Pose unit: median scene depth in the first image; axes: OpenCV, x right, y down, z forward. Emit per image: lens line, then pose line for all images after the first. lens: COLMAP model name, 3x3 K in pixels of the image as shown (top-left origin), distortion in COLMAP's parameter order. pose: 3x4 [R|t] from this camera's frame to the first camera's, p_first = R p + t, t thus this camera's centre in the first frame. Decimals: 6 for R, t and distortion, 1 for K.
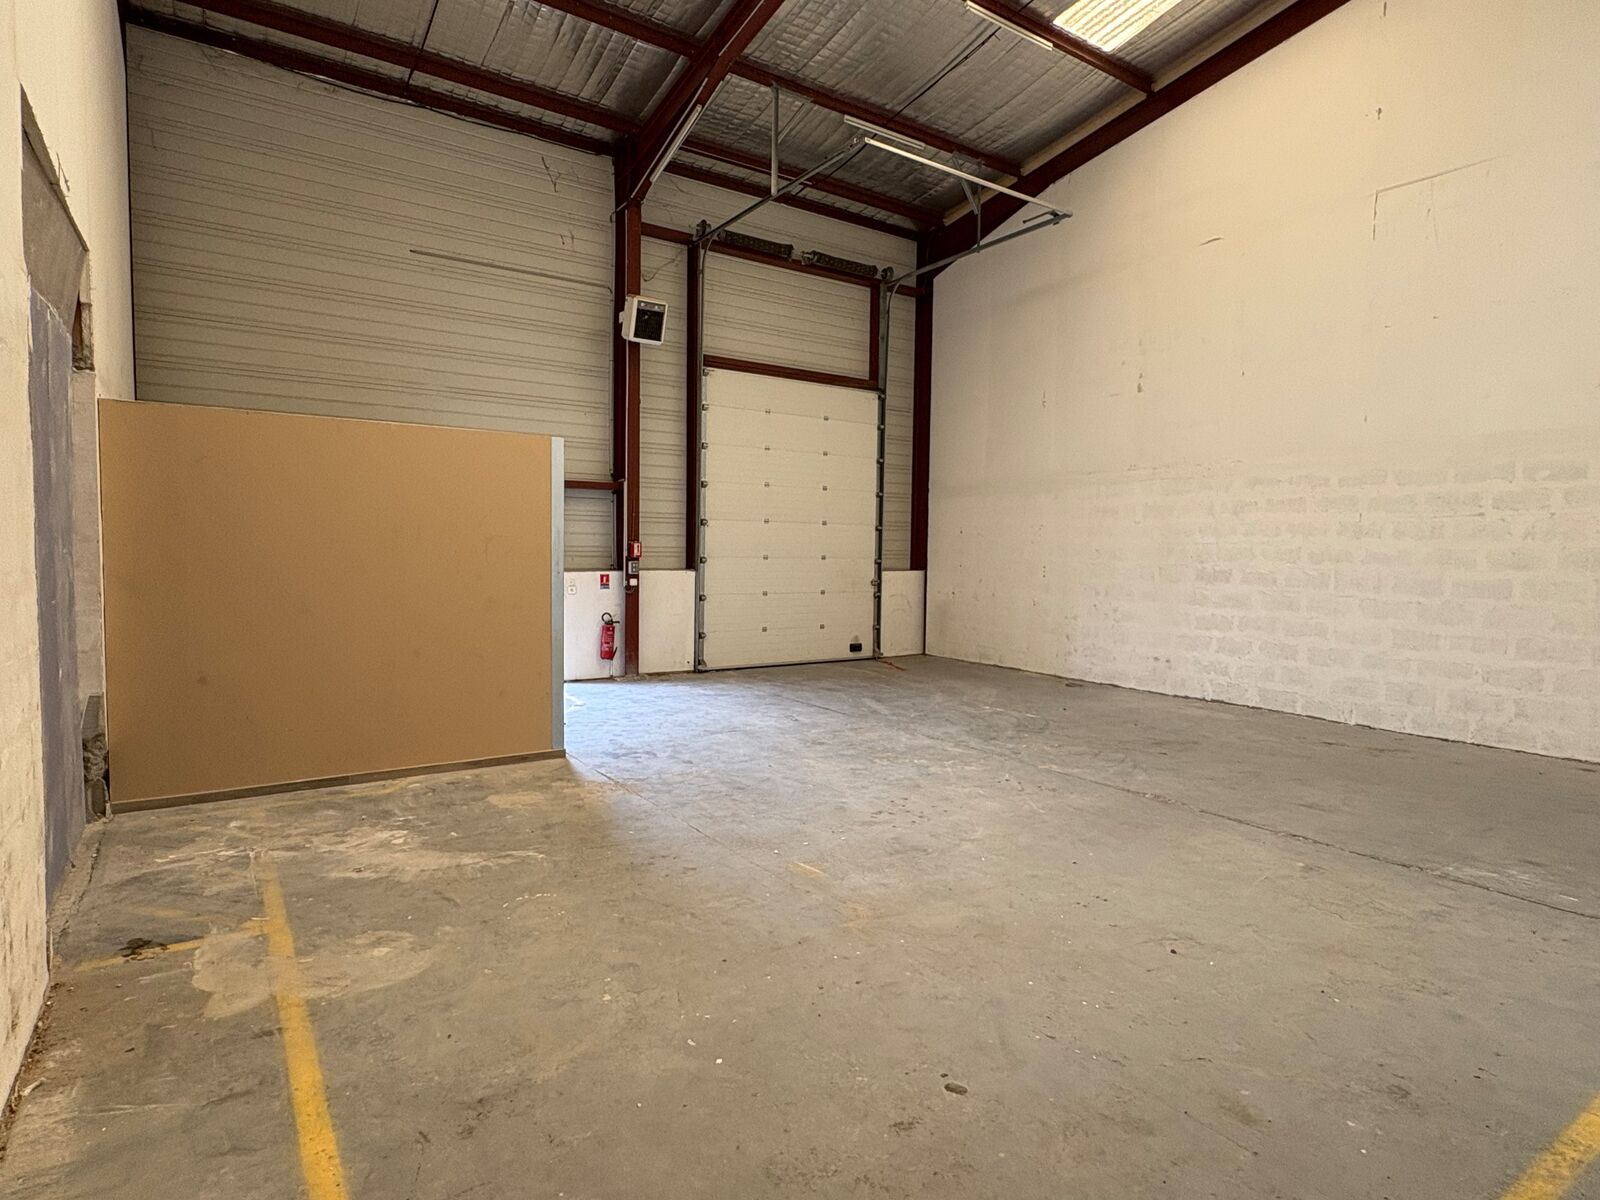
lens RADIAL K [[869.9, 0, 800.0], [0, 869.9, 600.0], [0, 0, 1]] dist [0.004069, 0.000485]
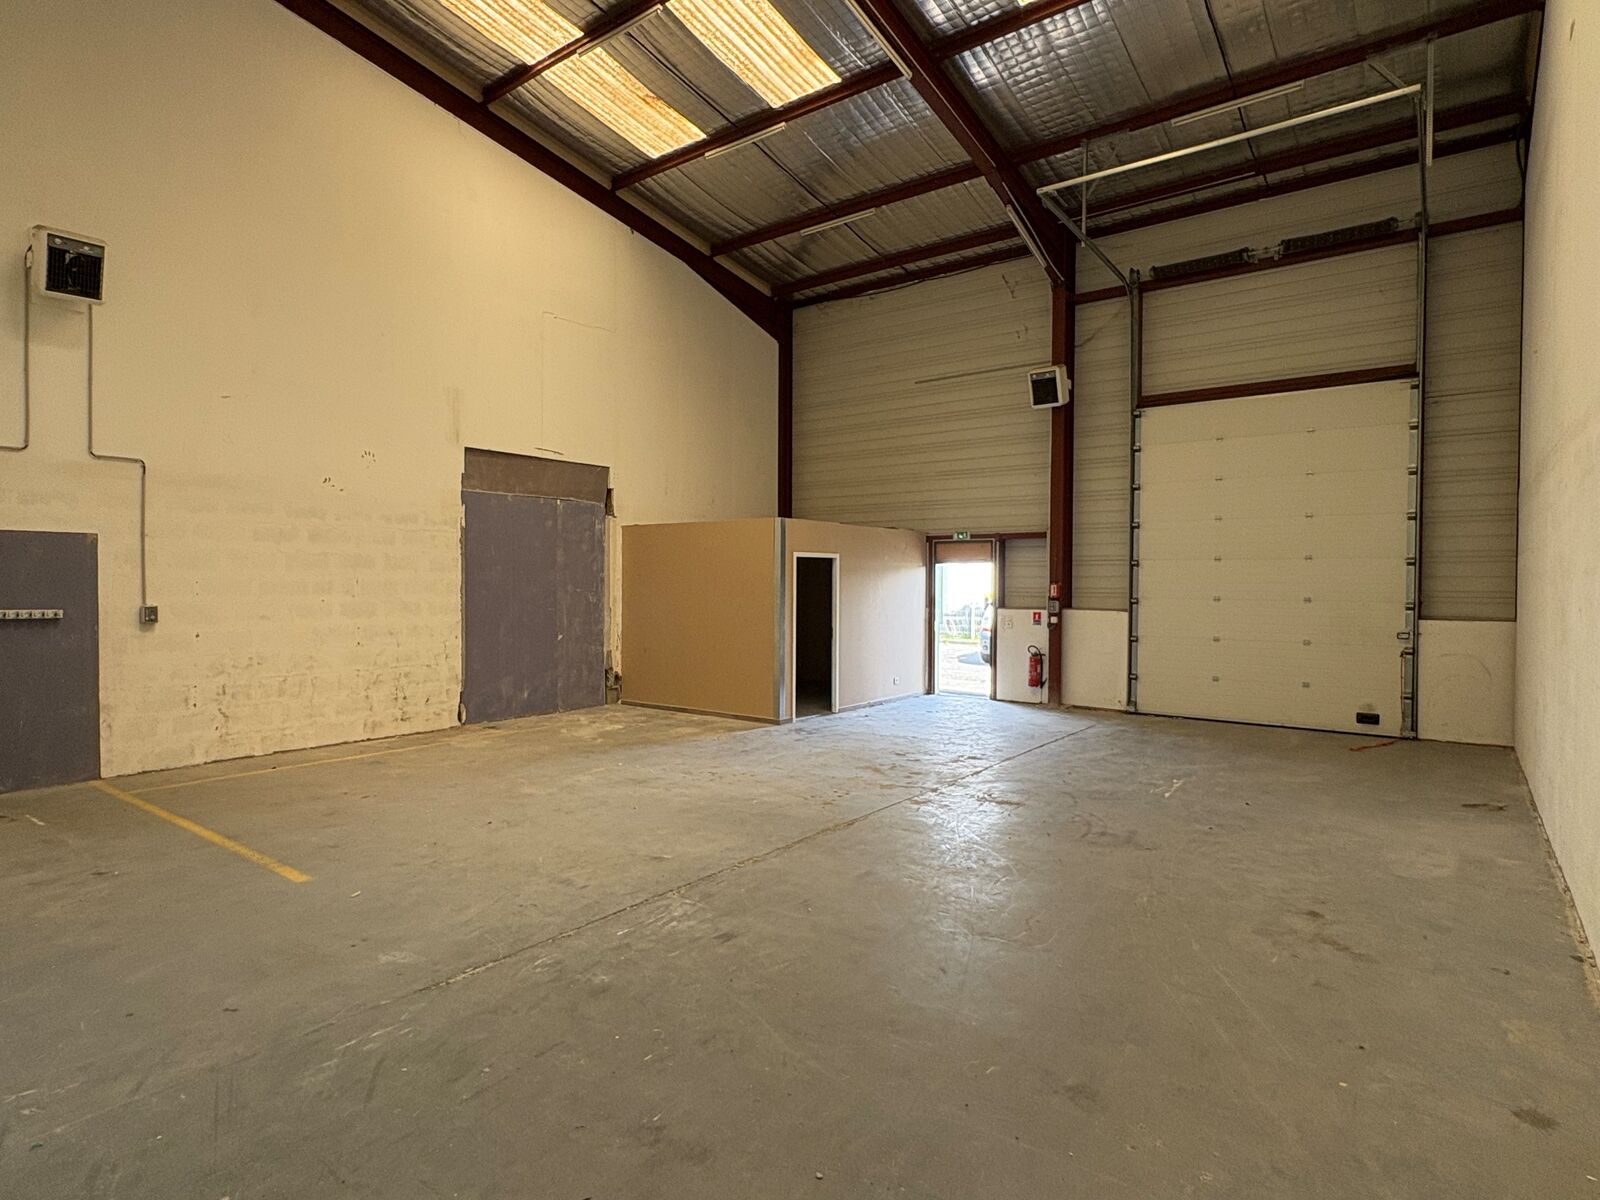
lens RADIAL K [[861.3, 0, 800.0], [0, 861.3, 600.0], [0, 0, 1]] dist [0.001656, -0.000015]
pose [[0.324973, 0.007051, -0.945697, 0.736009], [-0.057161, 0.998290, -0.012199, -0.013931], [0.943994, 0.058021, 0.324821, 0.334317]]
